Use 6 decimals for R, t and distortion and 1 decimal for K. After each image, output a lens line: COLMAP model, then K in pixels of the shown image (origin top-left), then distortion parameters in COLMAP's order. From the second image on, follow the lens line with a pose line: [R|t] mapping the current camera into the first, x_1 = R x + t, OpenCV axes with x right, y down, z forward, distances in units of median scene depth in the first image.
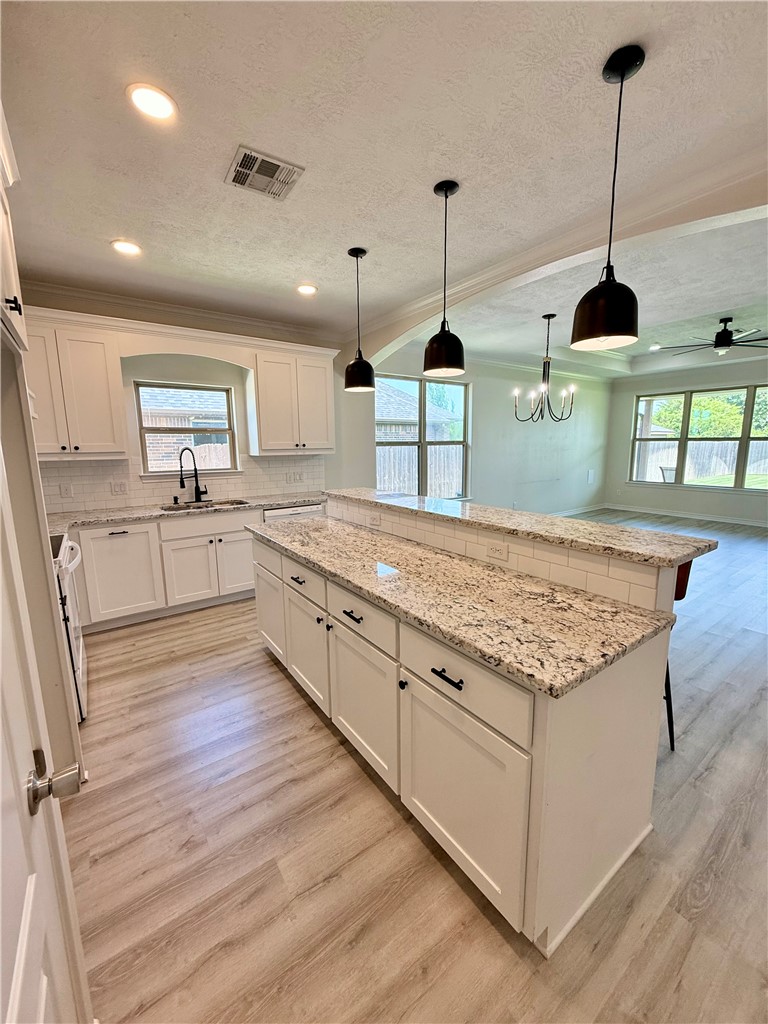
lens RADIAL K [[405.2, 0, 384.5], [0, 405.2, 509.7], [0, 0, 1]] dist [-0.000088, 0.000294]
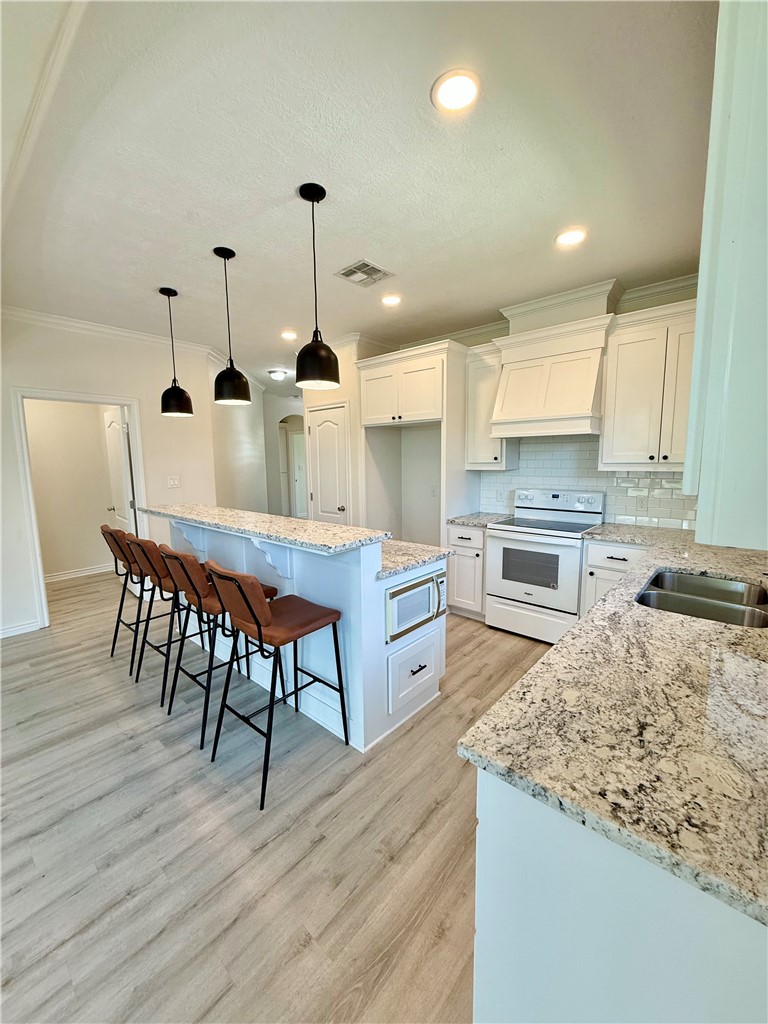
lens RADIAL K [[409.0, 0, 385.4], [0, 409.0, 509.9], [0, 0, 1]] dist [-0.000312, 0.000162]
pose [[-0.975131, 0.049351, -0.216065, -0.043635], [-0.013490, 0.959869, 0.280123, -0.274554], [0.221218, 0.276071, -0.935333, 1.684044]]
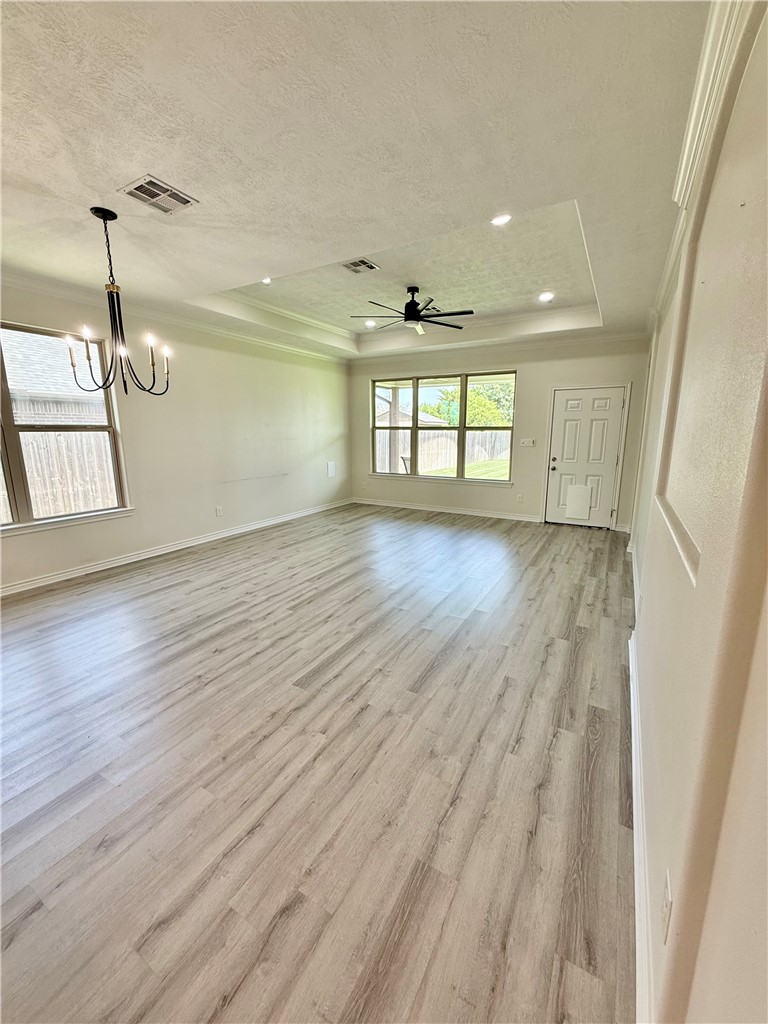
lens RADIAL K [[405.2, 0, 384.5], [0, 405.2, 509.7], [0, 0, 1]] dist [-0.000088, 0.000294]
pose [[0.912083, -0.067694, 0.404378, 0.685387], [0.056466, 0.997617, 0.039643, -0.059803], [-0.406098, -0.013324, 0.913732, 0.381272]]
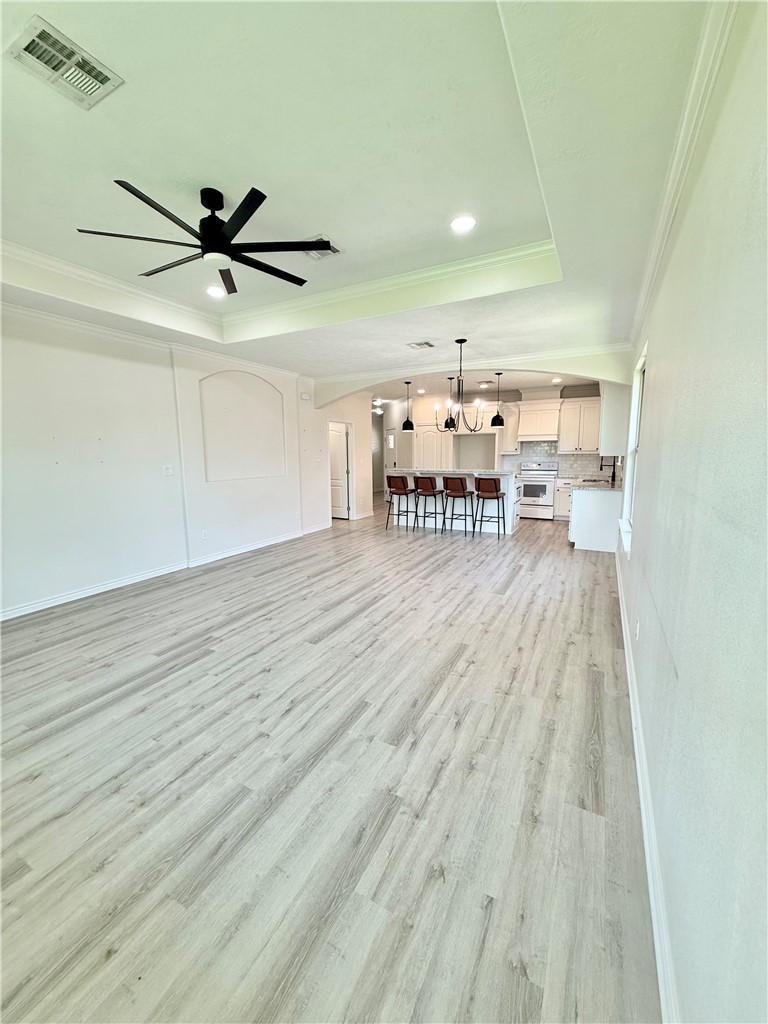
lens RADIAL K [[405.2, 0, 384.5], [0, 405.2, 509.7], [0, 0, 1]] dist [-0.000088, 0.000294]
pose [[-0.897264, 0.083269, -0.433571, 1.563482], [-0.051422, 0.955658, 0.289954, -0.474565], [0.438490, 0.282460, -0.853196, 2.809684]]
